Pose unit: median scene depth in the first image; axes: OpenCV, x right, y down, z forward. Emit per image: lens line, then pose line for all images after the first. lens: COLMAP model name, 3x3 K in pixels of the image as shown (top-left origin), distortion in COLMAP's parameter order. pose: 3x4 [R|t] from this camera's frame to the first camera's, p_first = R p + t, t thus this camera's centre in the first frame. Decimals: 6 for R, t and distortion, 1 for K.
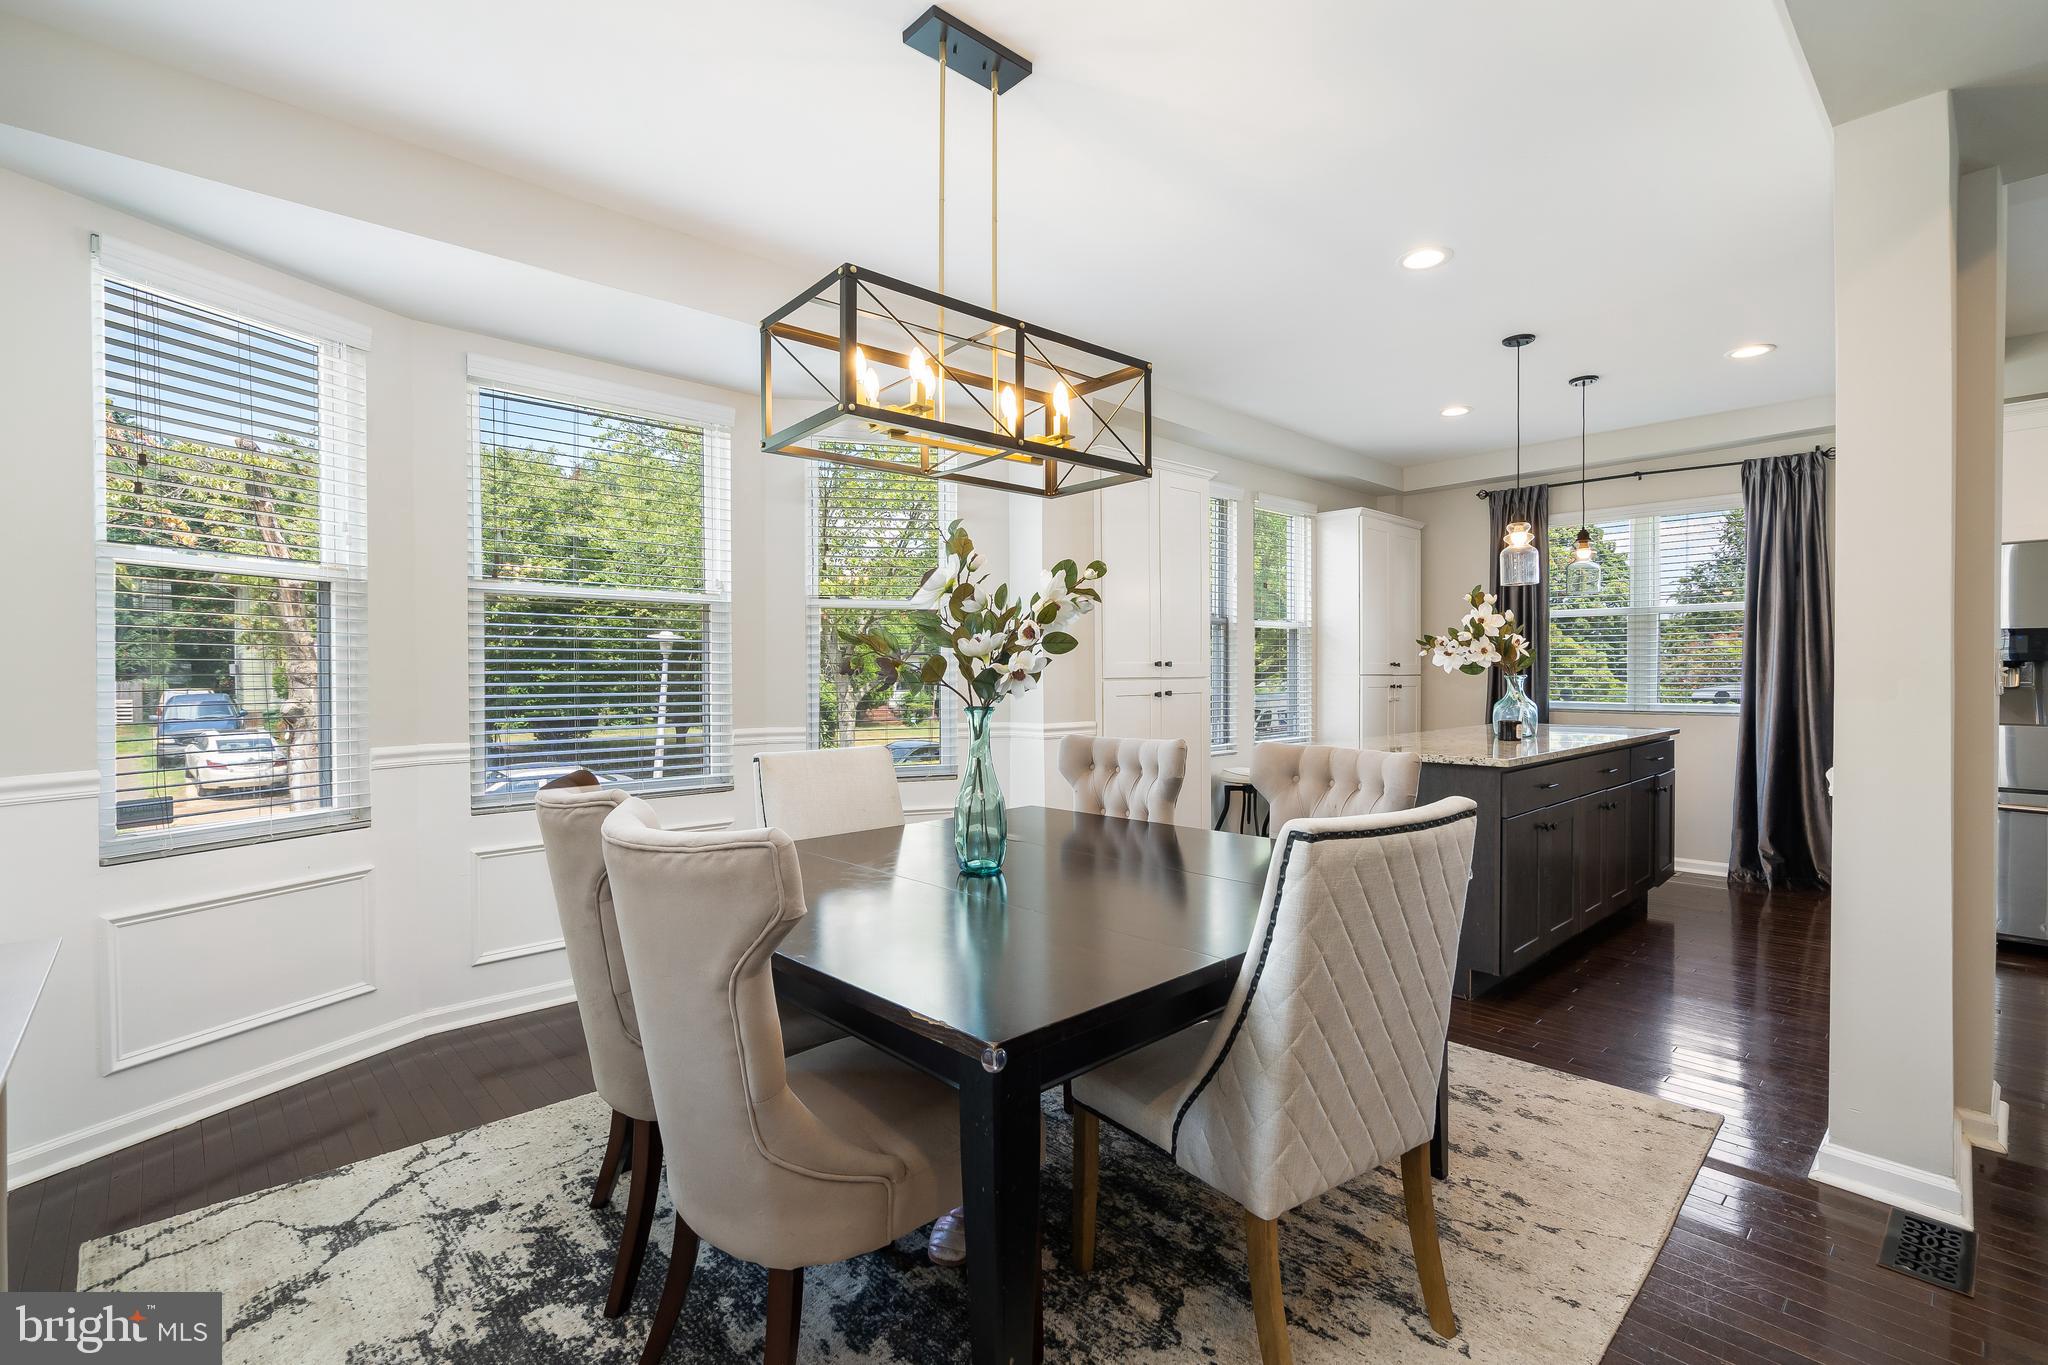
lens RADIAL K [[941.7, 0, 1014.1], [0, 941.7, 683.0], [0, 0, 1]] dist [-0.002505, -0.001055]
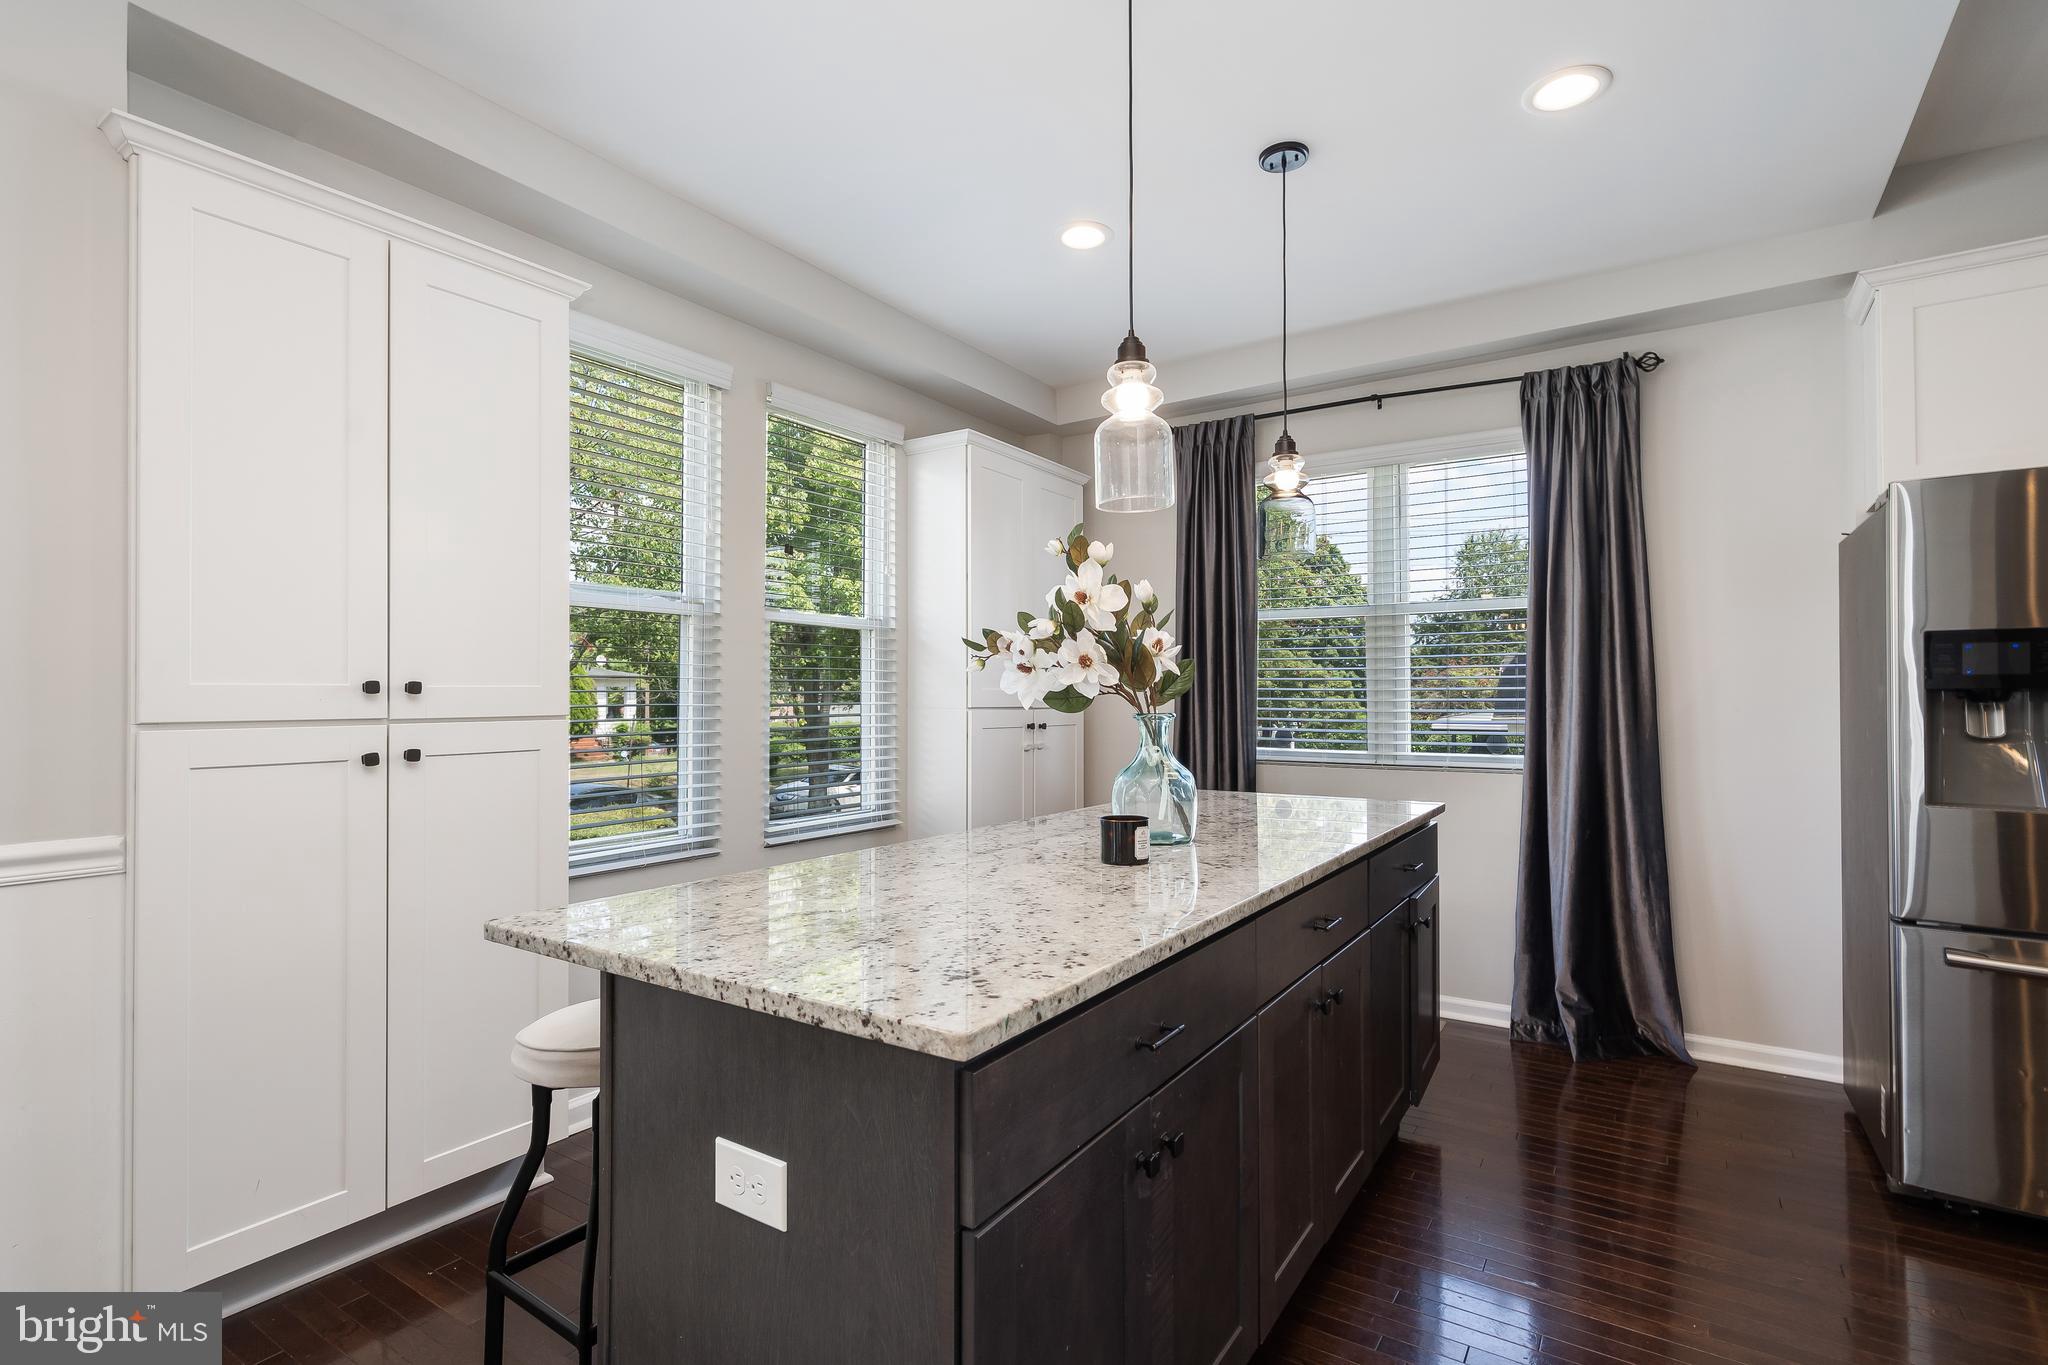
lens RADIAL K [[941.7, 0, 1036.9], [0, 941.7, 683.4], [0, 0, 1]] dist [-0.002505, -0.001055]
pose [[0.972425, 0.006540, 0.233125, 0.315848], [-0.000041, 0.999612, -0.027870, -0.008859], [-0.233216, 0.027092, 0.972047, 0.474799]]
